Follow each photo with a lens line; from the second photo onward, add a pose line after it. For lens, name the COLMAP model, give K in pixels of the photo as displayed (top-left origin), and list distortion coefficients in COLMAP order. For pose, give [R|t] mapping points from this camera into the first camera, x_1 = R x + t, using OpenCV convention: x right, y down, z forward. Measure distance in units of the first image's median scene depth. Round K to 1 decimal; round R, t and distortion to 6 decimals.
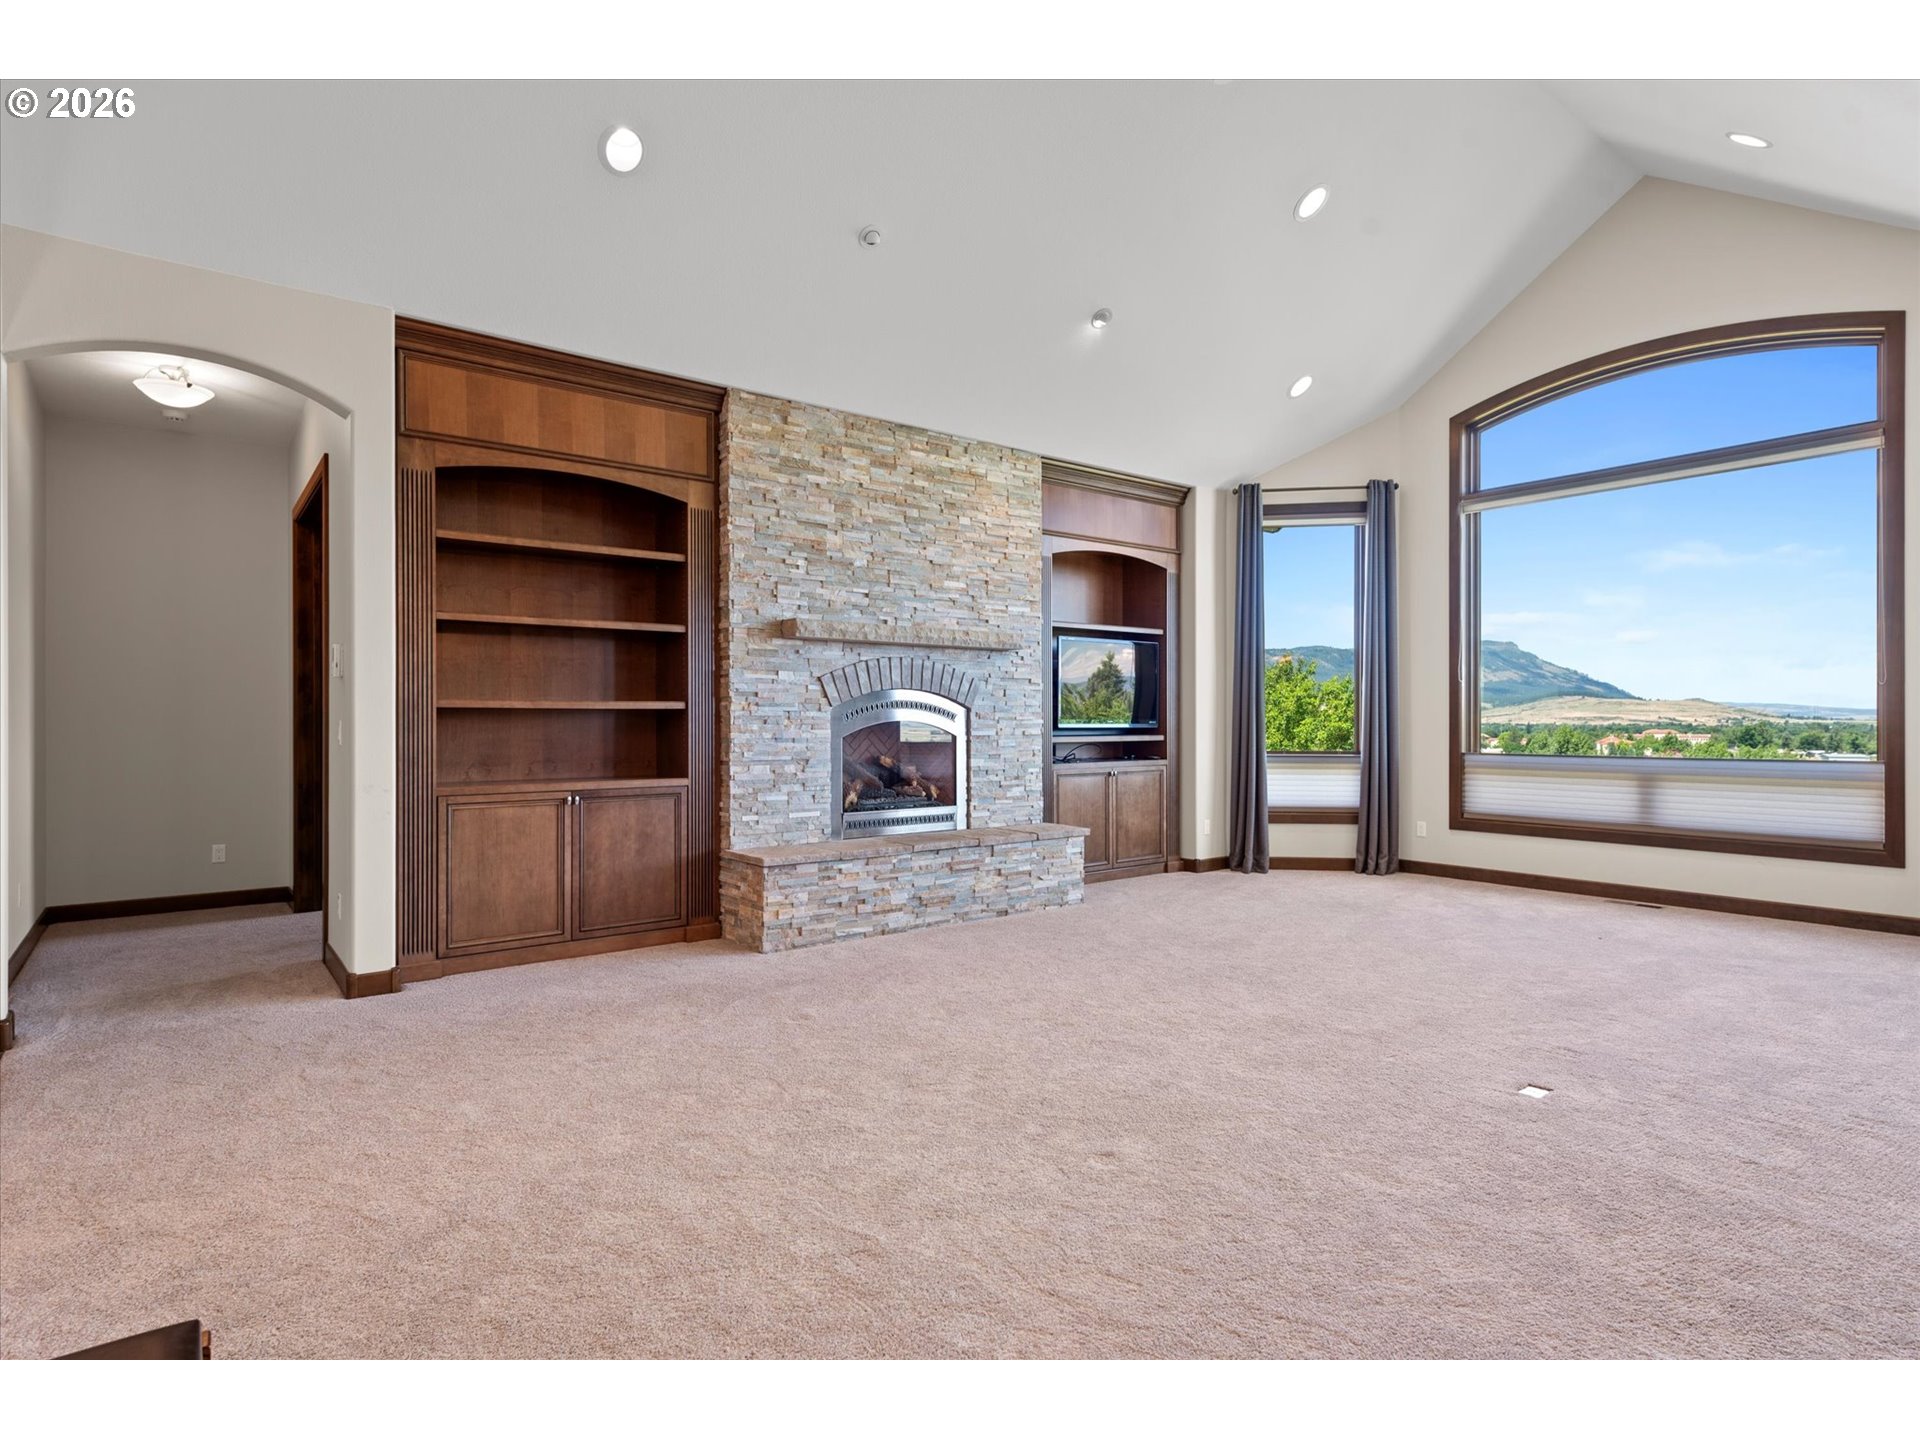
lens RADIAL K [[1000.3, 0, 960.0], [0, 1000.3, 720.0], [0, 0, 1]] dist [0.022502, -0.000434]
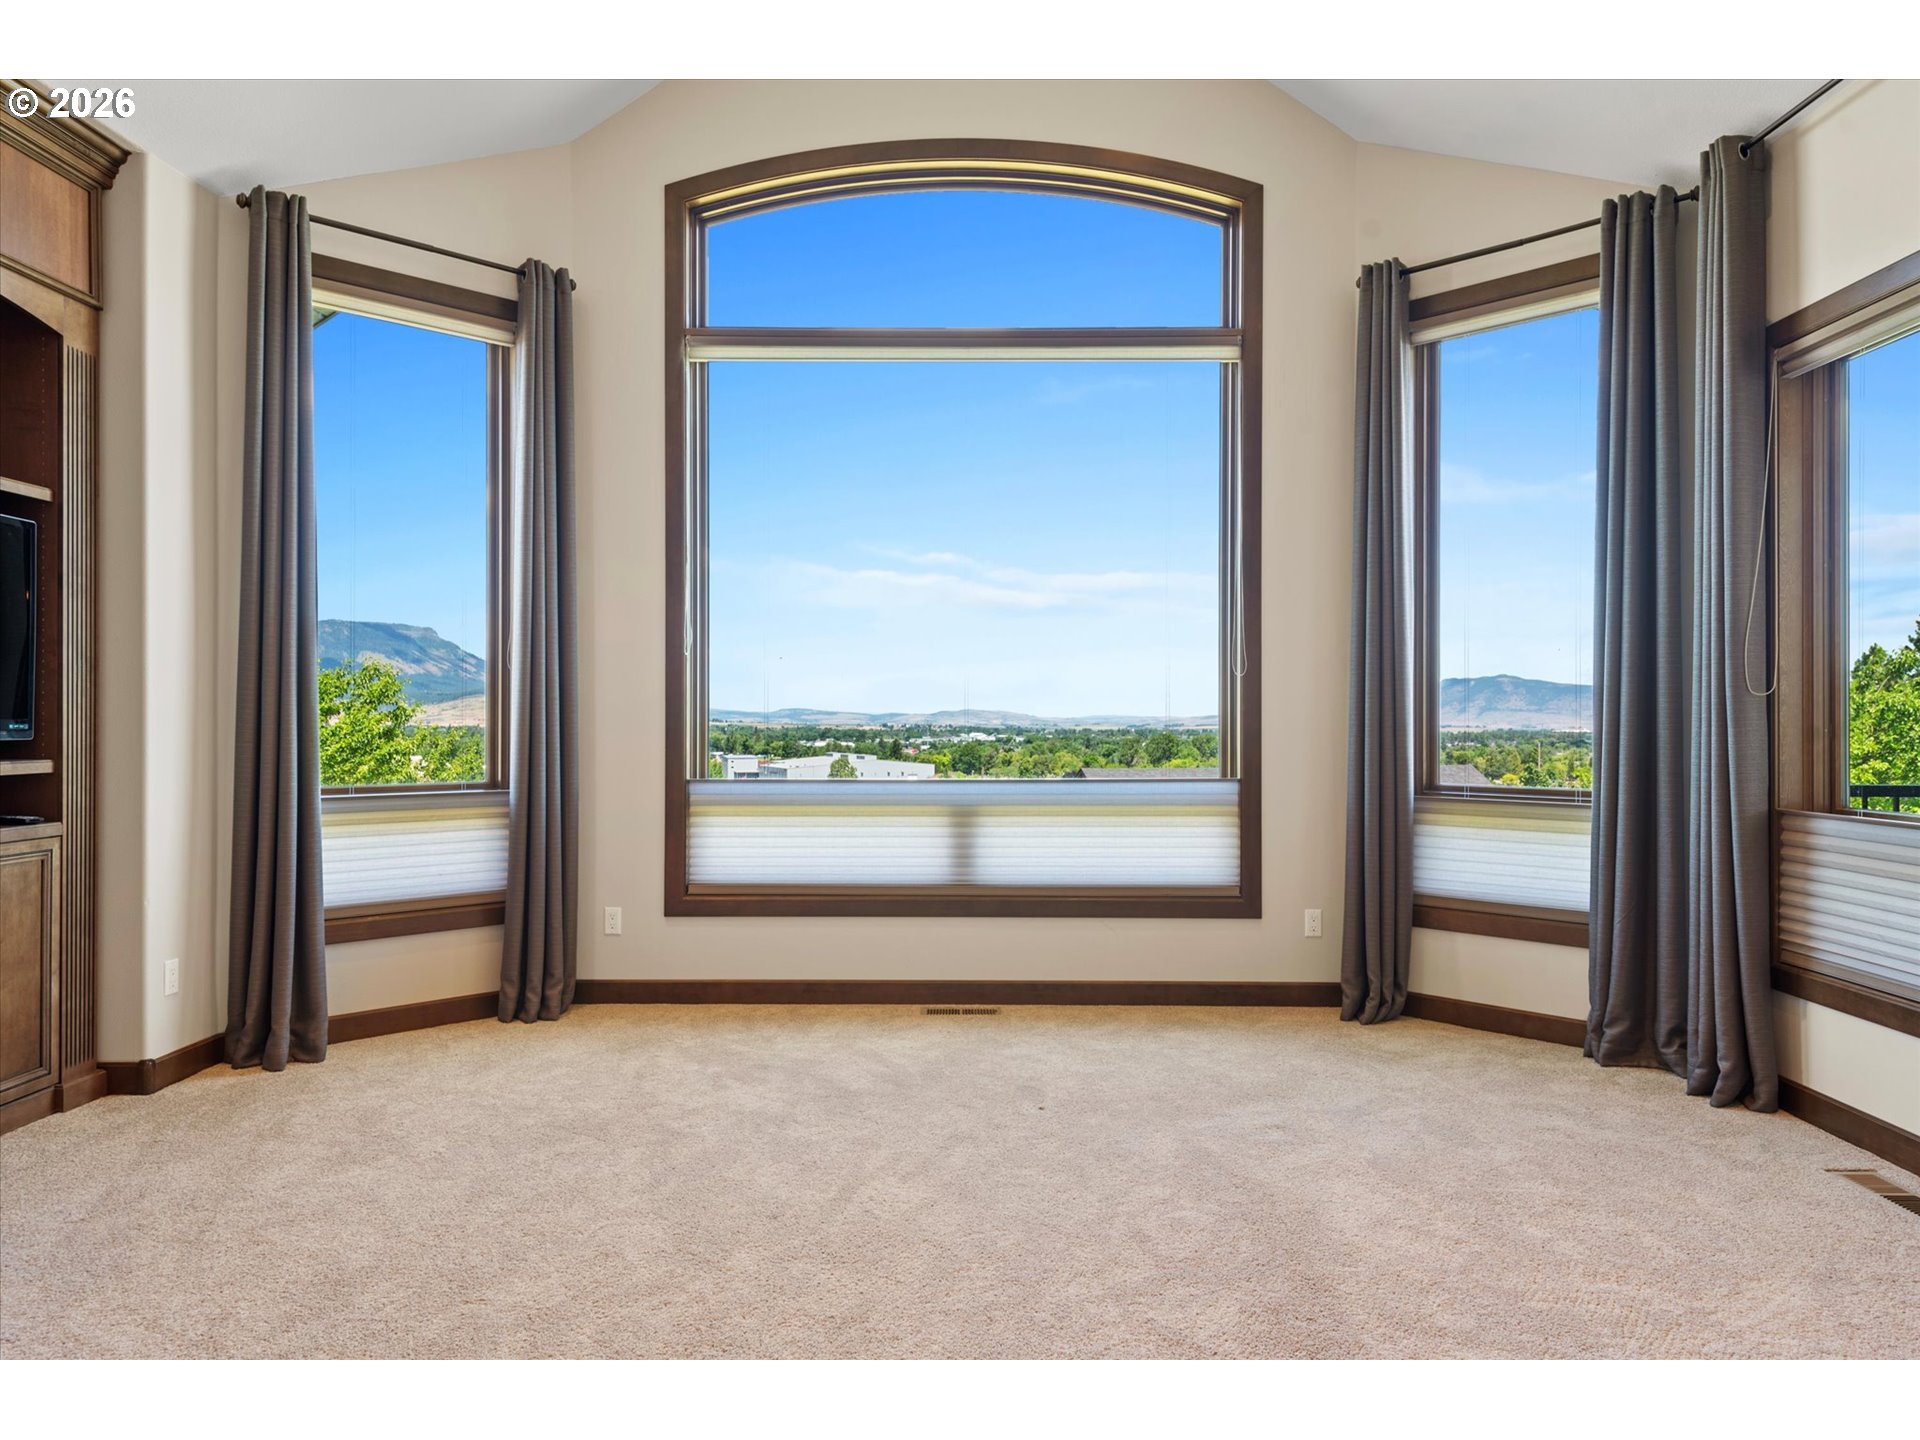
lens RADIAL K [[1268.3, 0, 985.1], [0, 1268.3, 721.2], [0, 0, 1]] dist [0.002788, 0.001780]
pose [[0.612397, 0.002839, 0.790545, 0.034892], [-0.002723, 0.999995, -0.001482, 0.000008], [-0.790546, -0.001245, 0.612402, 0.411296]]
